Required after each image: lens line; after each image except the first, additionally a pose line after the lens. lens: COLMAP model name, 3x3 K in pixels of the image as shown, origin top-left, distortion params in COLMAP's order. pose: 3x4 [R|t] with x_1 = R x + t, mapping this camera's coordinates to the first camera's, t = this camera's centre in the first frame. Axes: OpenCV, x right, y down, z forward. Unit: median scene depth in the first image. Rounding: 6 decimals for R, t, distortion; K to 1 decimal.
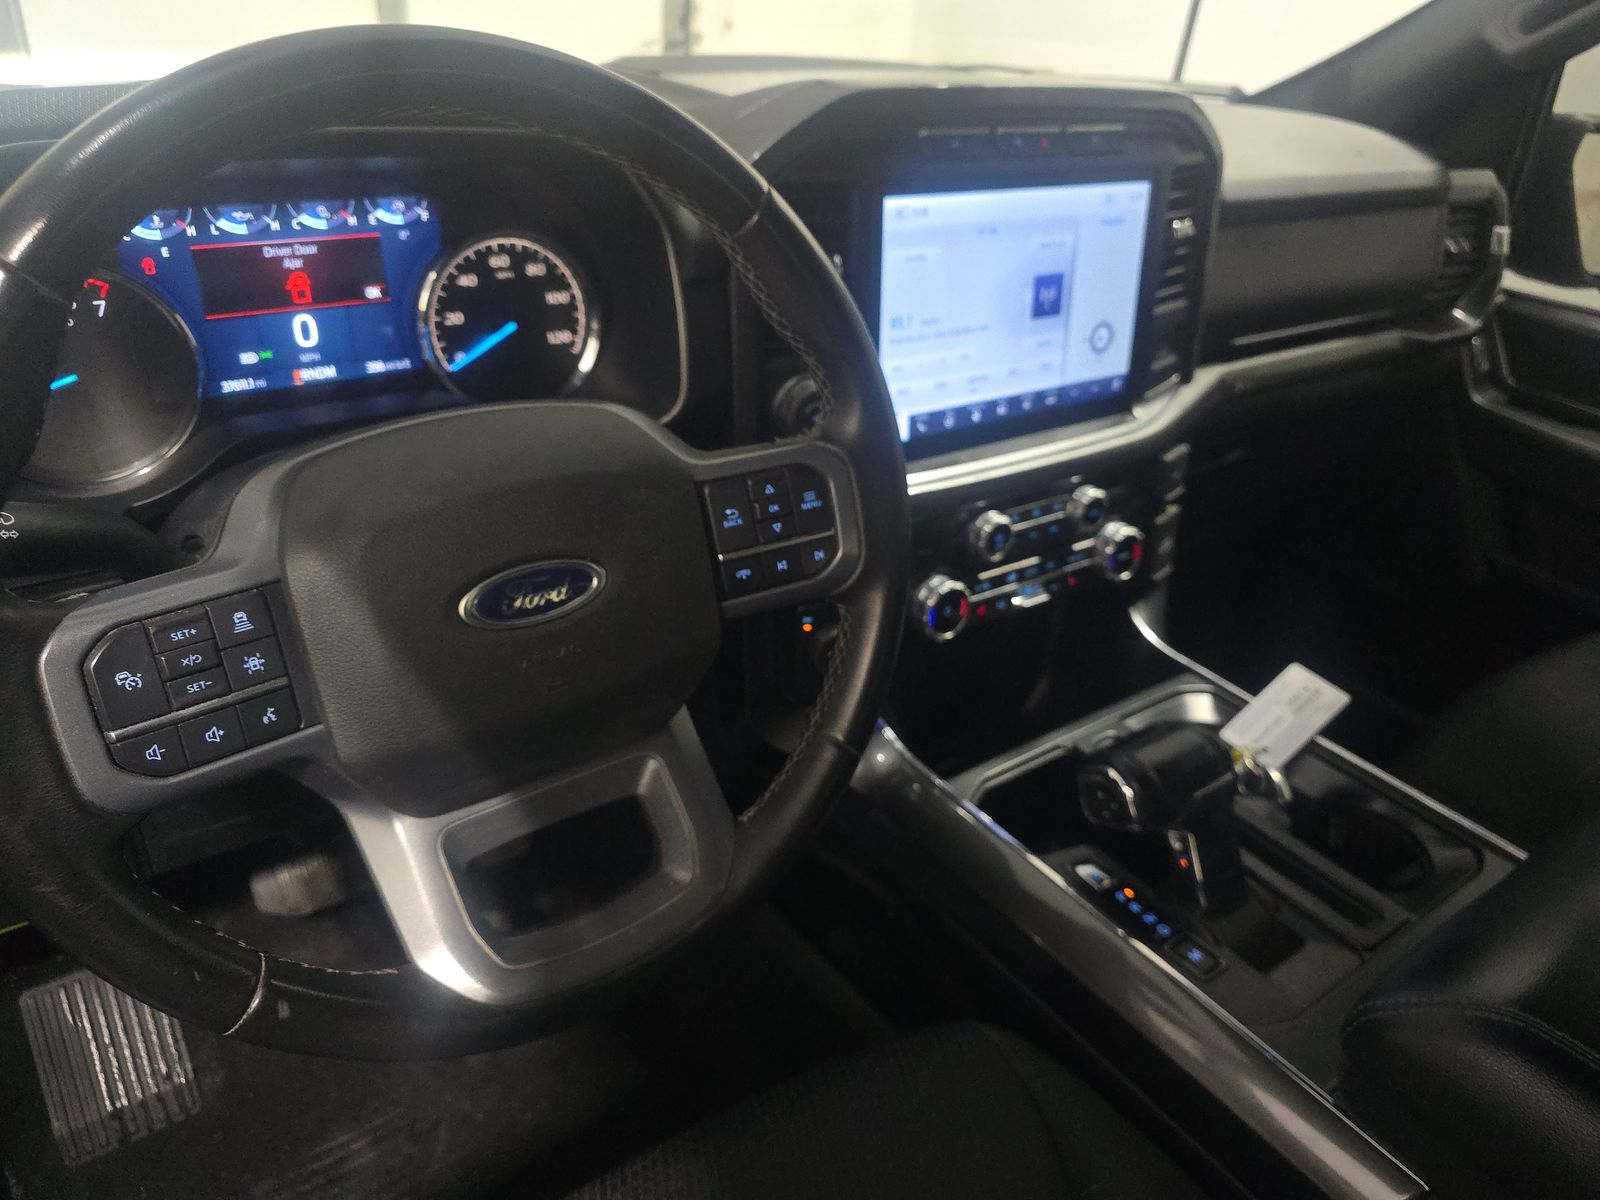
lens RADIAL K [[1104.3, 0, 803.3], [0, 1104.3, 590.9], [0, 0, 1]] dist [0.044577, -0.053800]
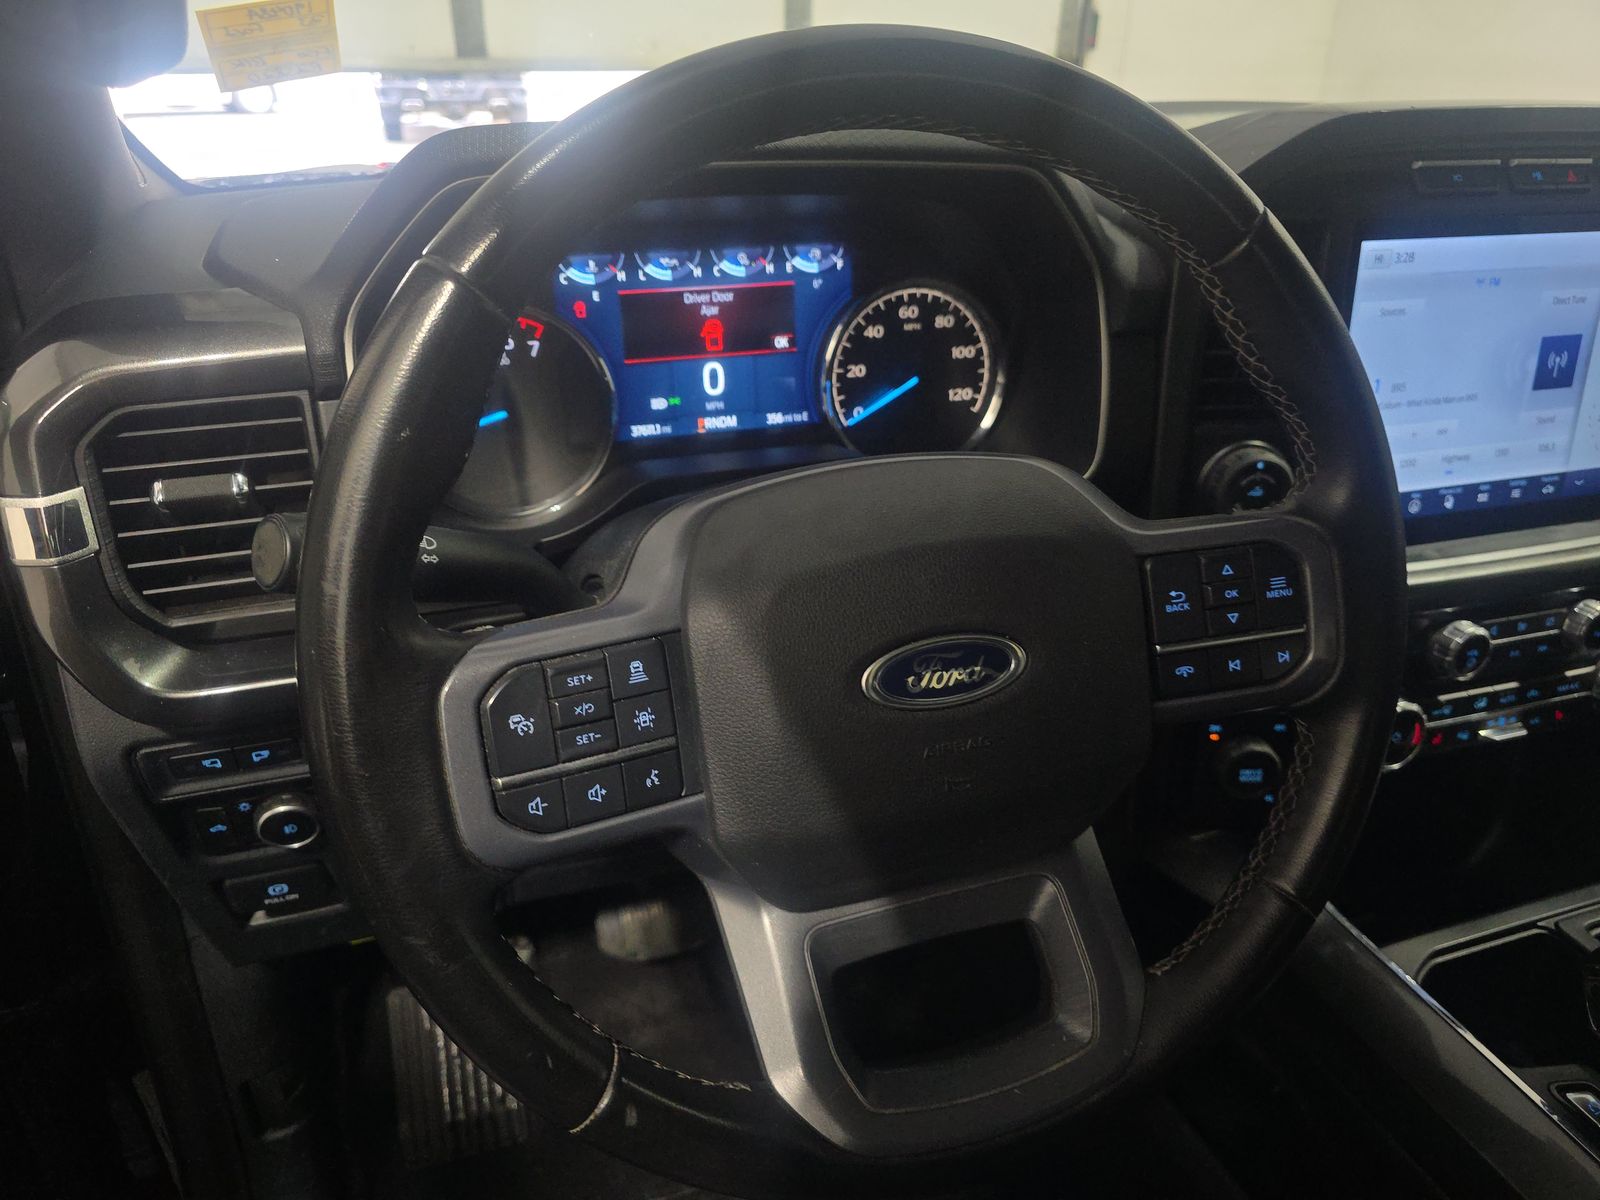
lens RADIAL K [[1076.7, 0, 800.2], [0, 1076.7, 593.0], [0, 0, 1]] dist [0.044745, -0.046398]
pose [[0.954006, 0.078660, -0.289283, -0.089787], [-0.098186, 0.993724, -0.053593, -0.001473], [0.283252, 0.079532, 0.955742, 0.134233]]
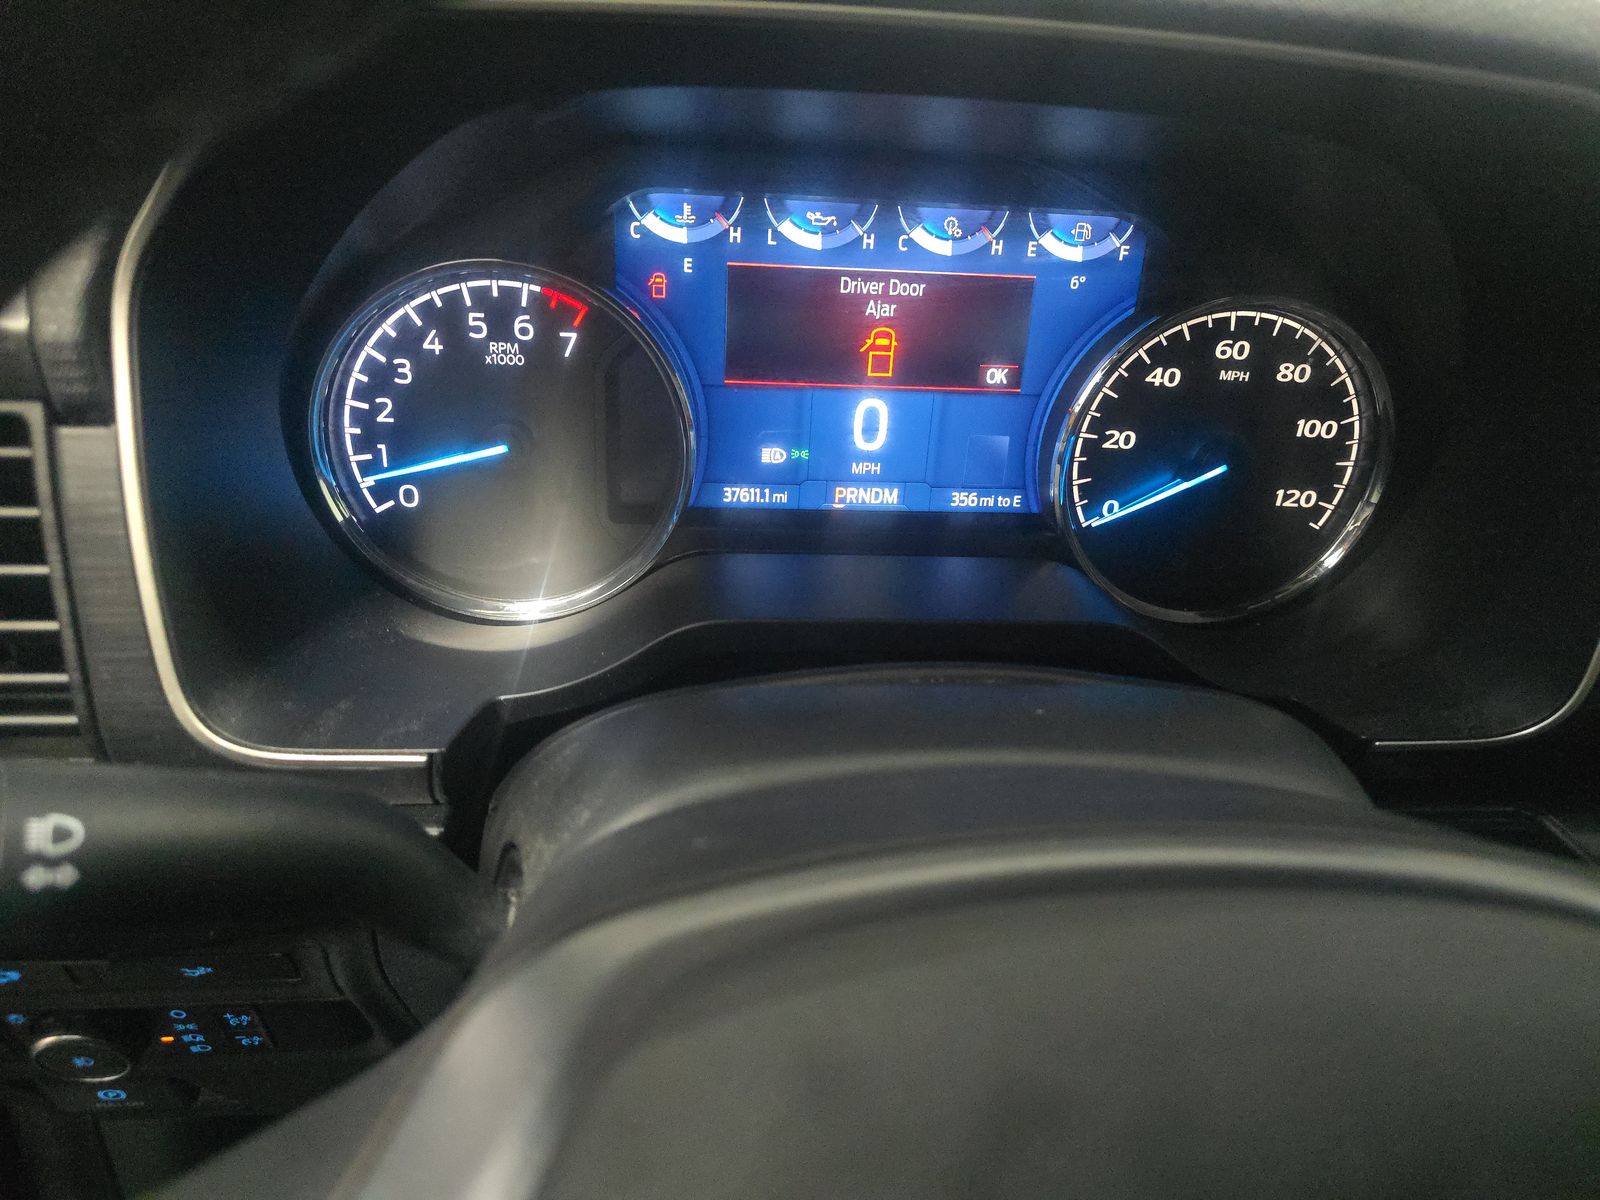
lens RADIAL K [[1076.7, 0, 800.2], [0, 1076.7, 593.0], [0, 0, 1]] dist [0.044745, -0.046398]
pose [[0.863437, 0.242484, -0.442356, -0.225983], [-0.260036, 0.965357, 0.021607, -0.164319], [0.432271, 0.096372, 0.896579, 0.528868]]
